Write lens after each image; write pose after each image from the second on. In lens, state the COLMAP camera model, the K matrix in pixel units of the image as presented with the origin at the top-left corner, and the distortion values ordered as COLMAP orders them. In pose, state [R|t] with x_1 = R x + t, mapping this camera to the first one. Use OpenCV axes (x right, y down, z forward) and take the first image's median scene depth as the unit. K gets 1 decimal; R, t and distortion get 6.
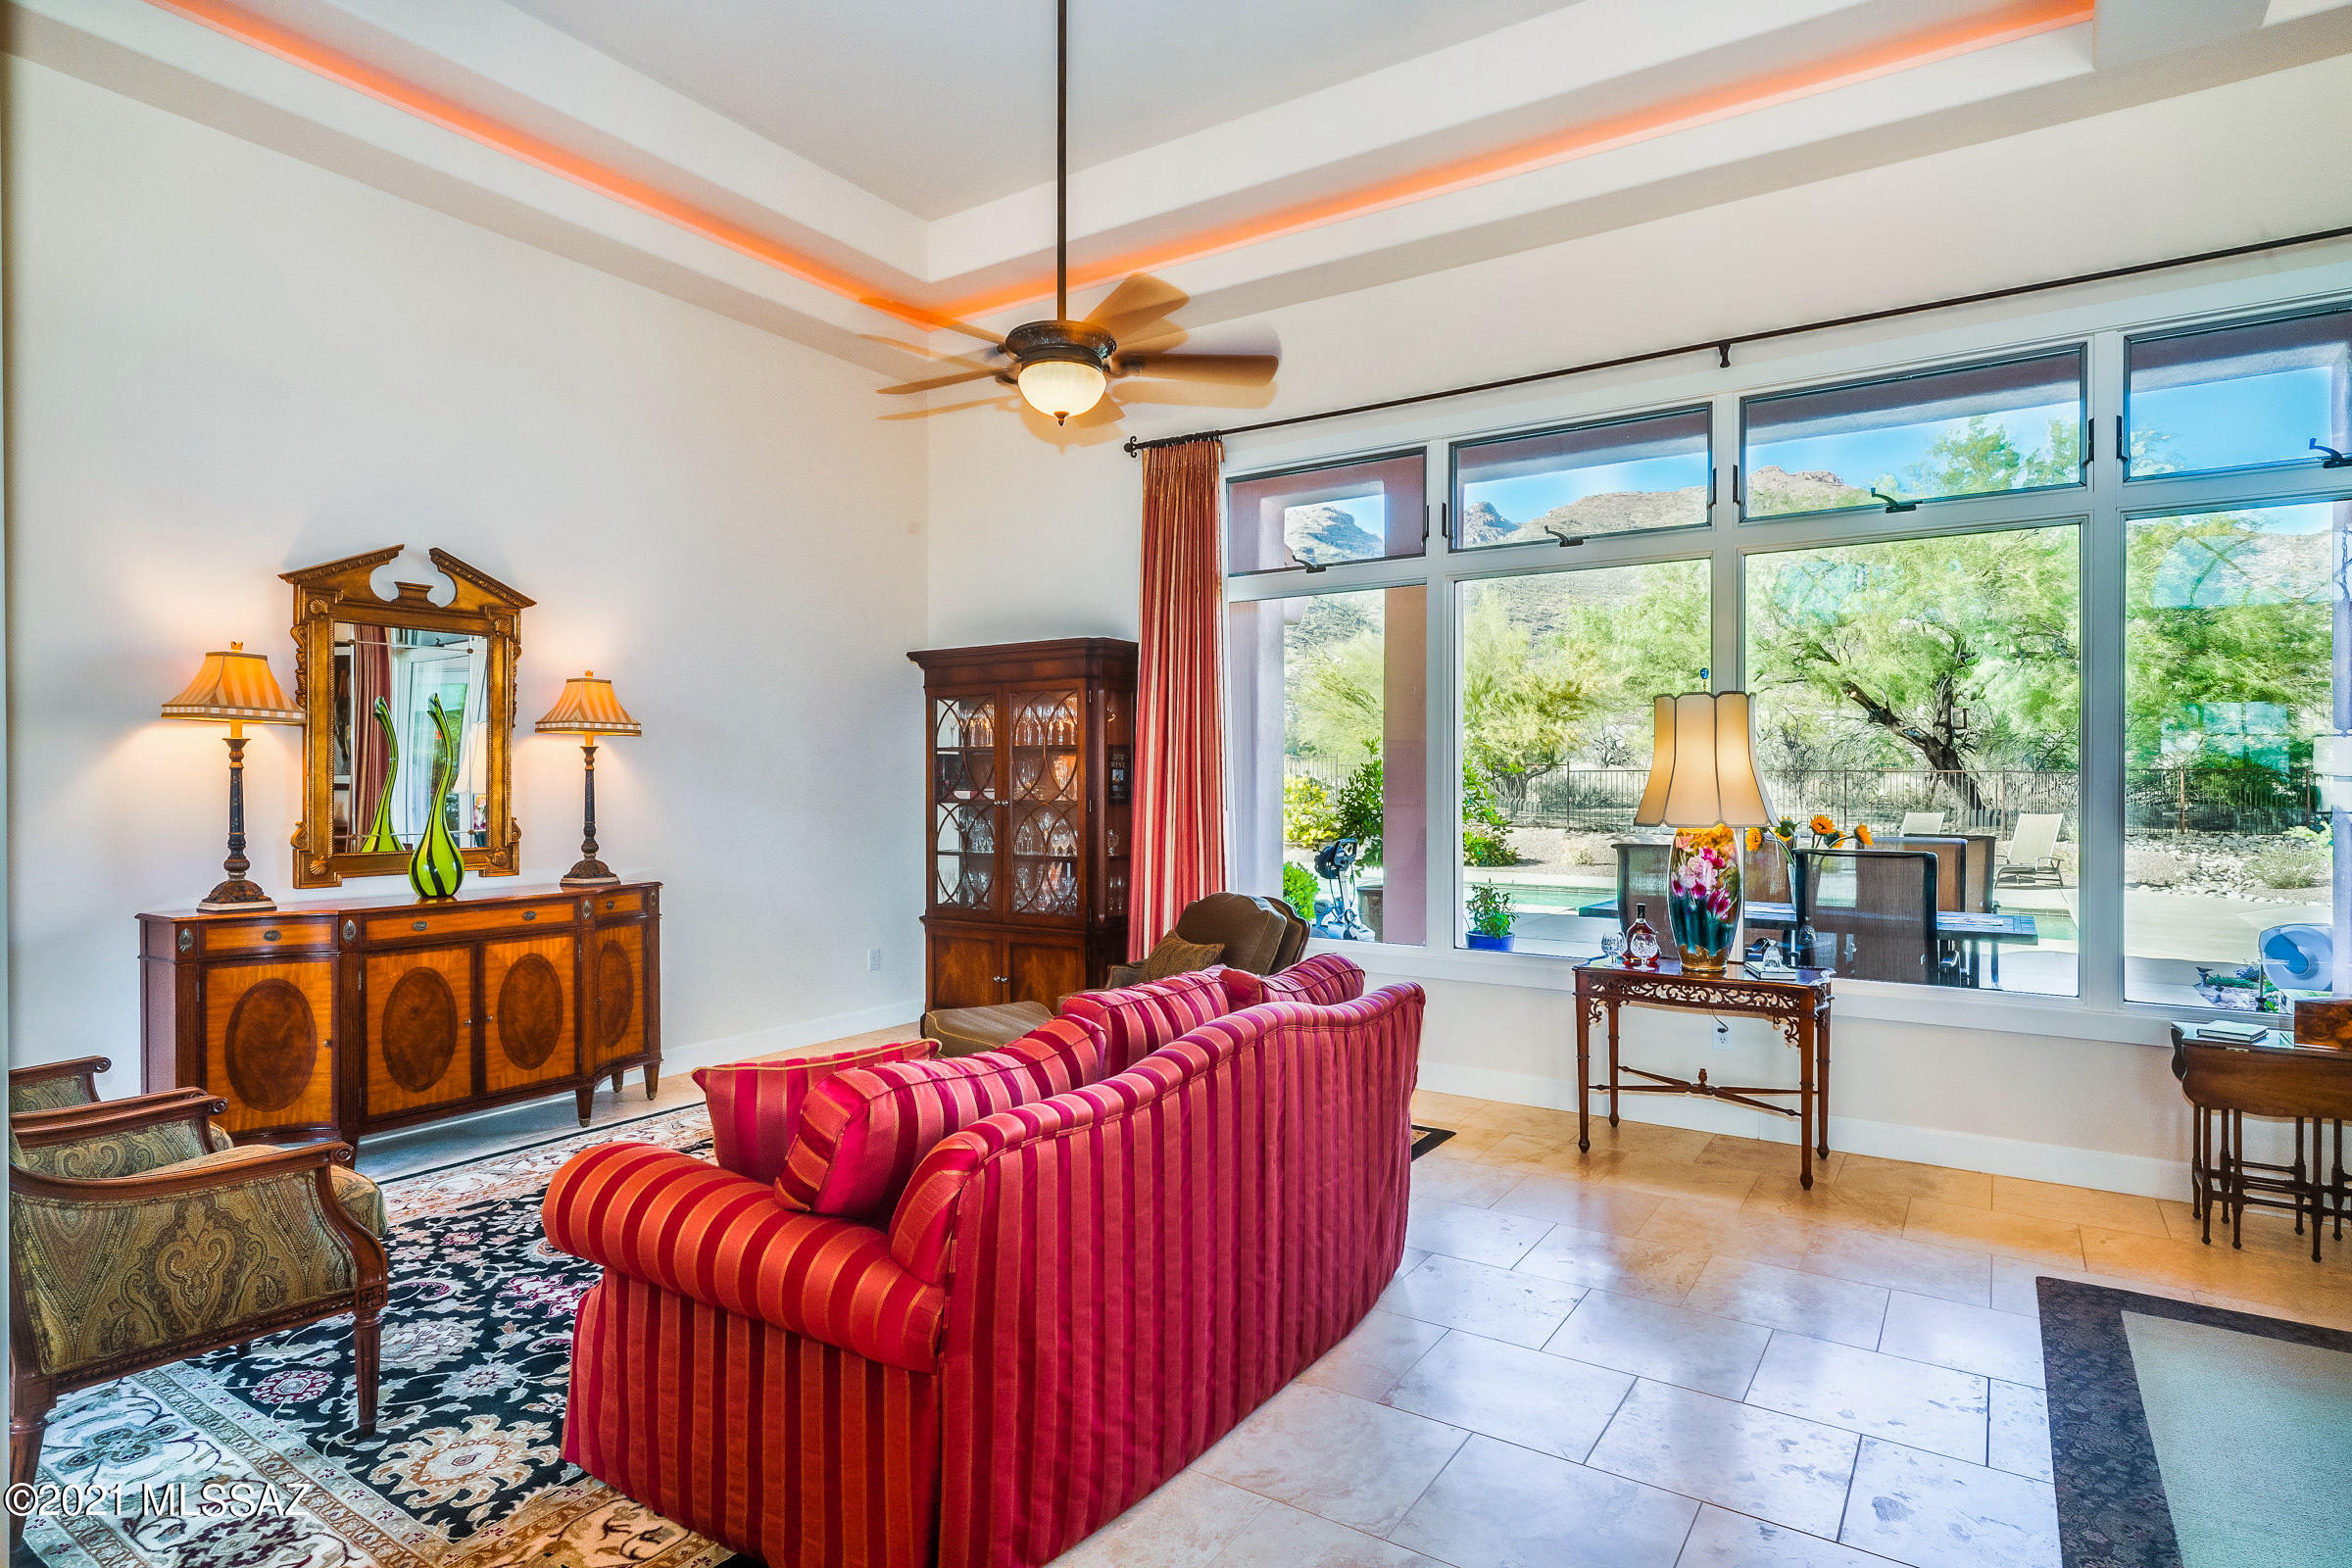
lens RADIAL K [[1246.6, 0, 1171.9], [0, 1246.6, 781.3], [0, 0, 1]] dist [0.005491, 0.000976]
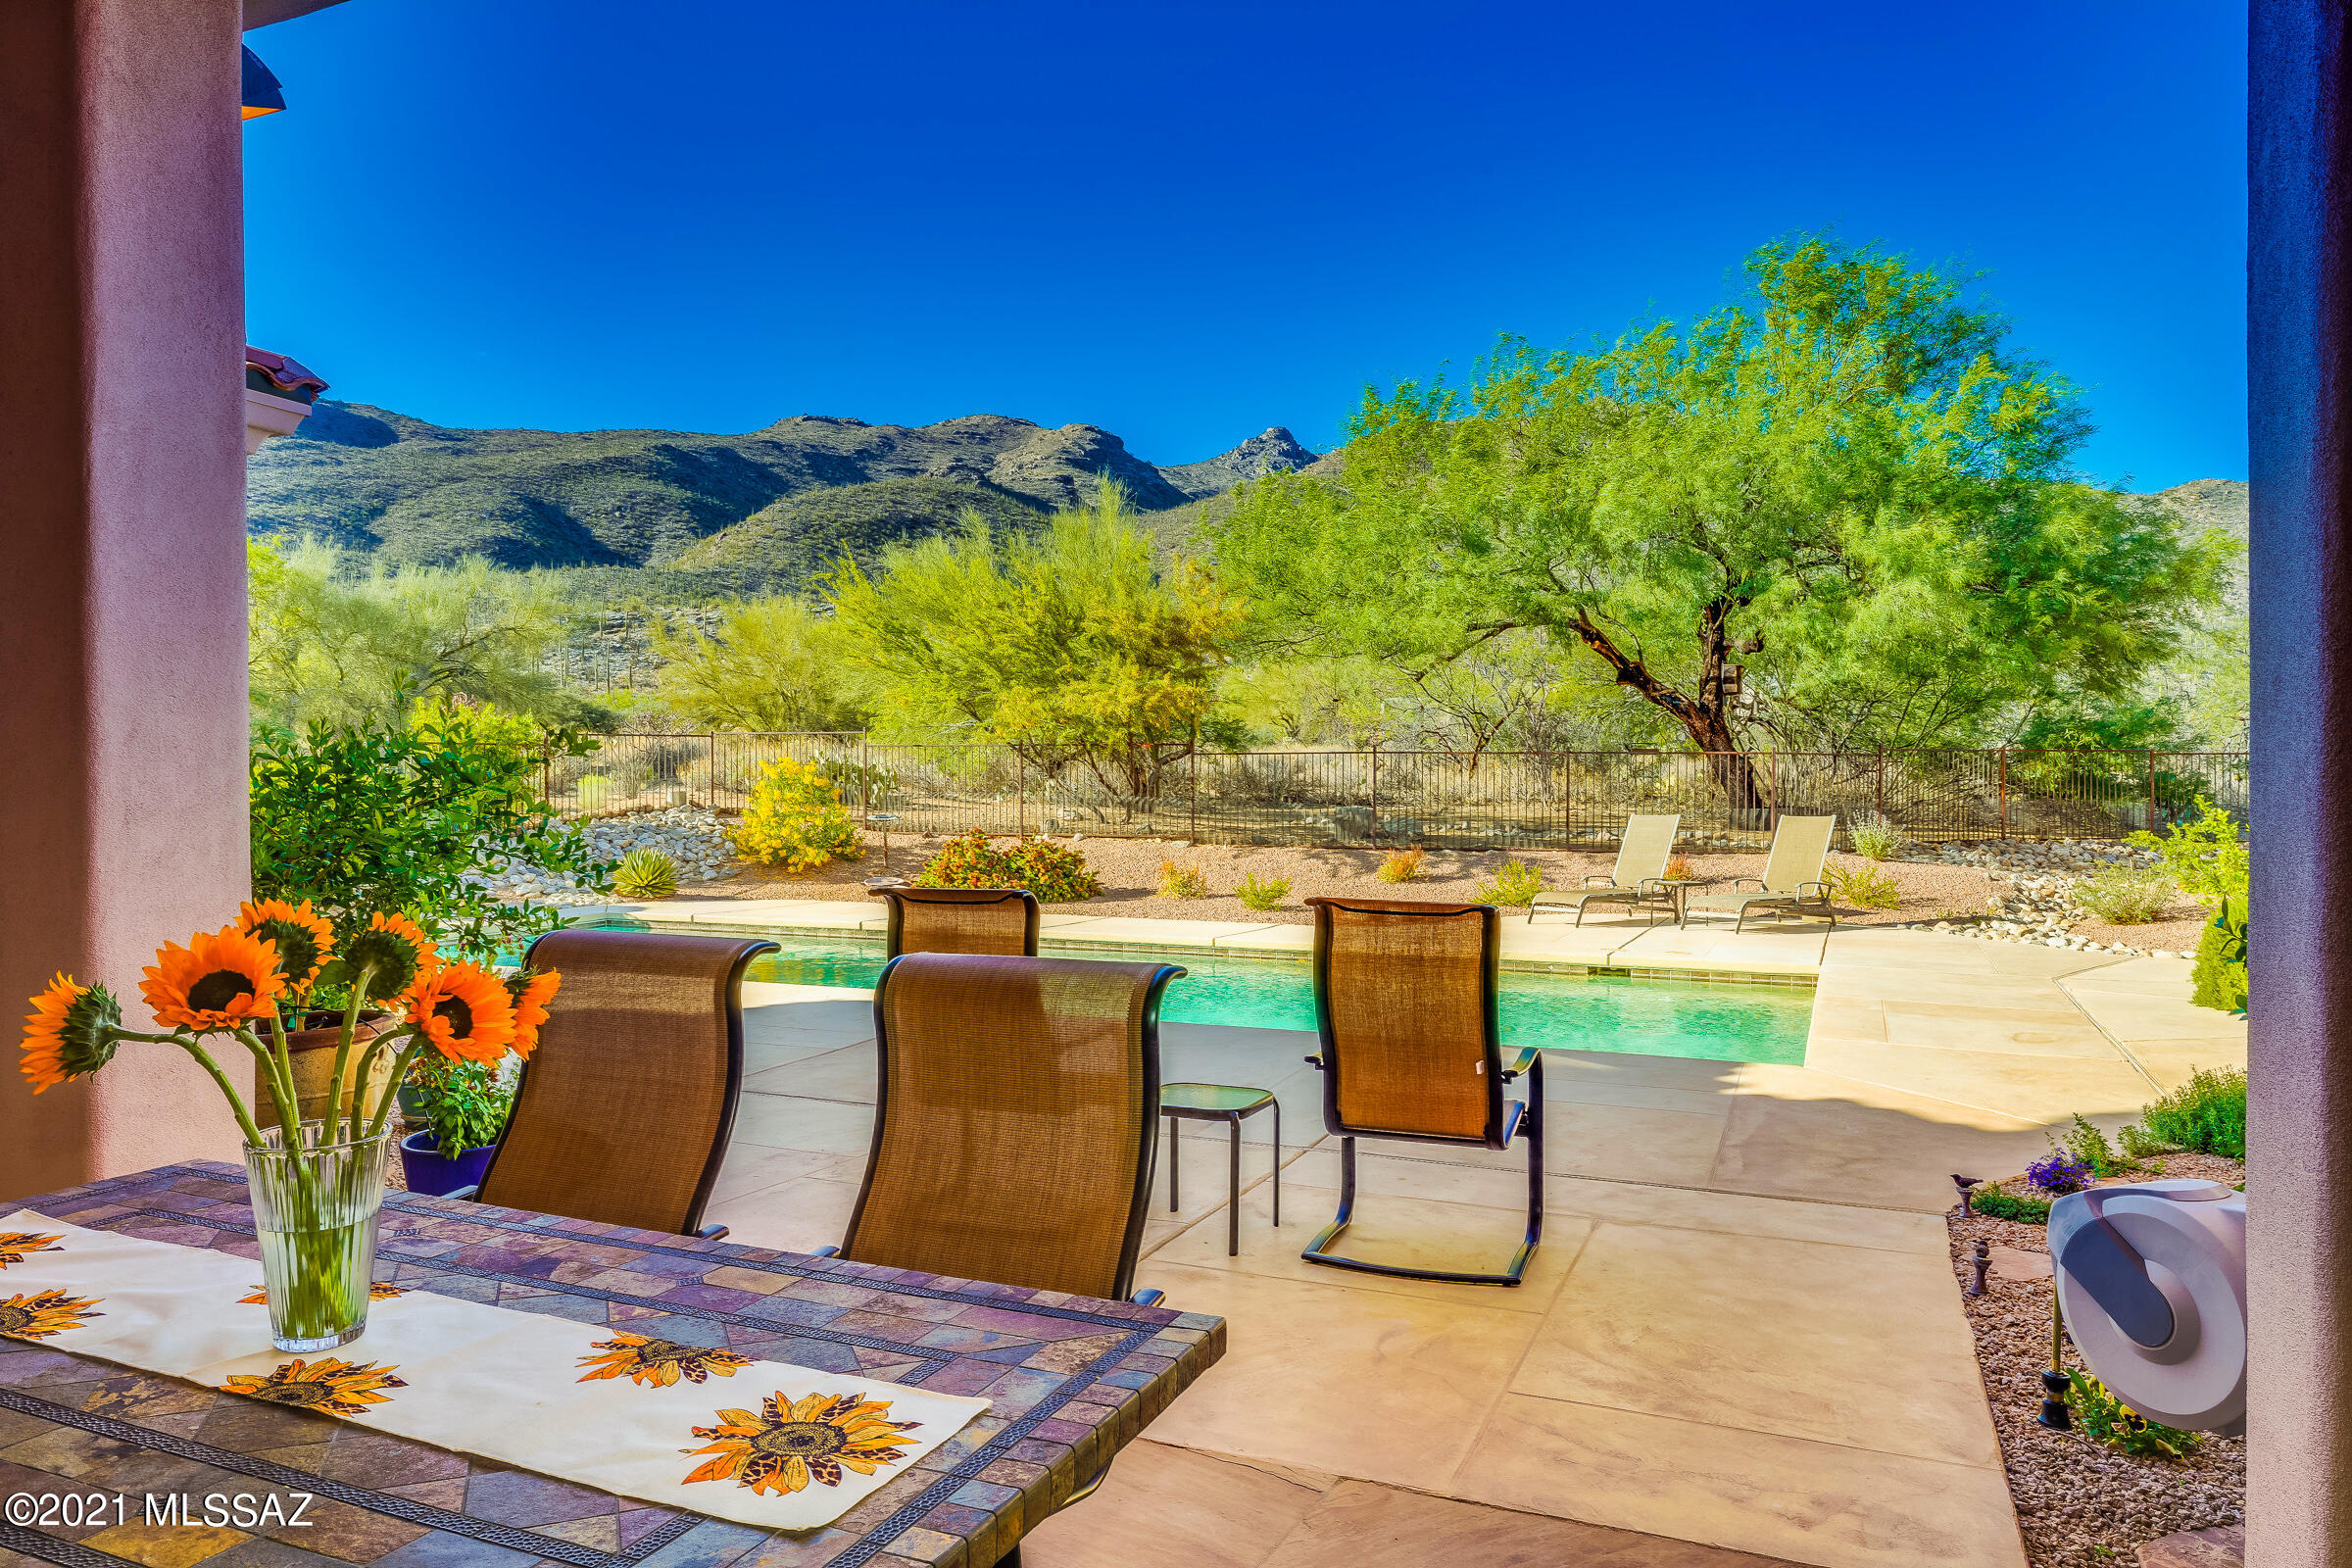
lens RADIAL K [[1574.8, 0, 1174.1], [0, 1574.8, 790.8], [0, 0, 1]] dist [-0.007401, 0.002550]
pose [[0.983760, -0.006152, 0.179383, 0.168068], [0.004092, 0.999921, 0.011849, 0.001403], [-0.179442, -0.010922, 0.983708, 0.188006]]
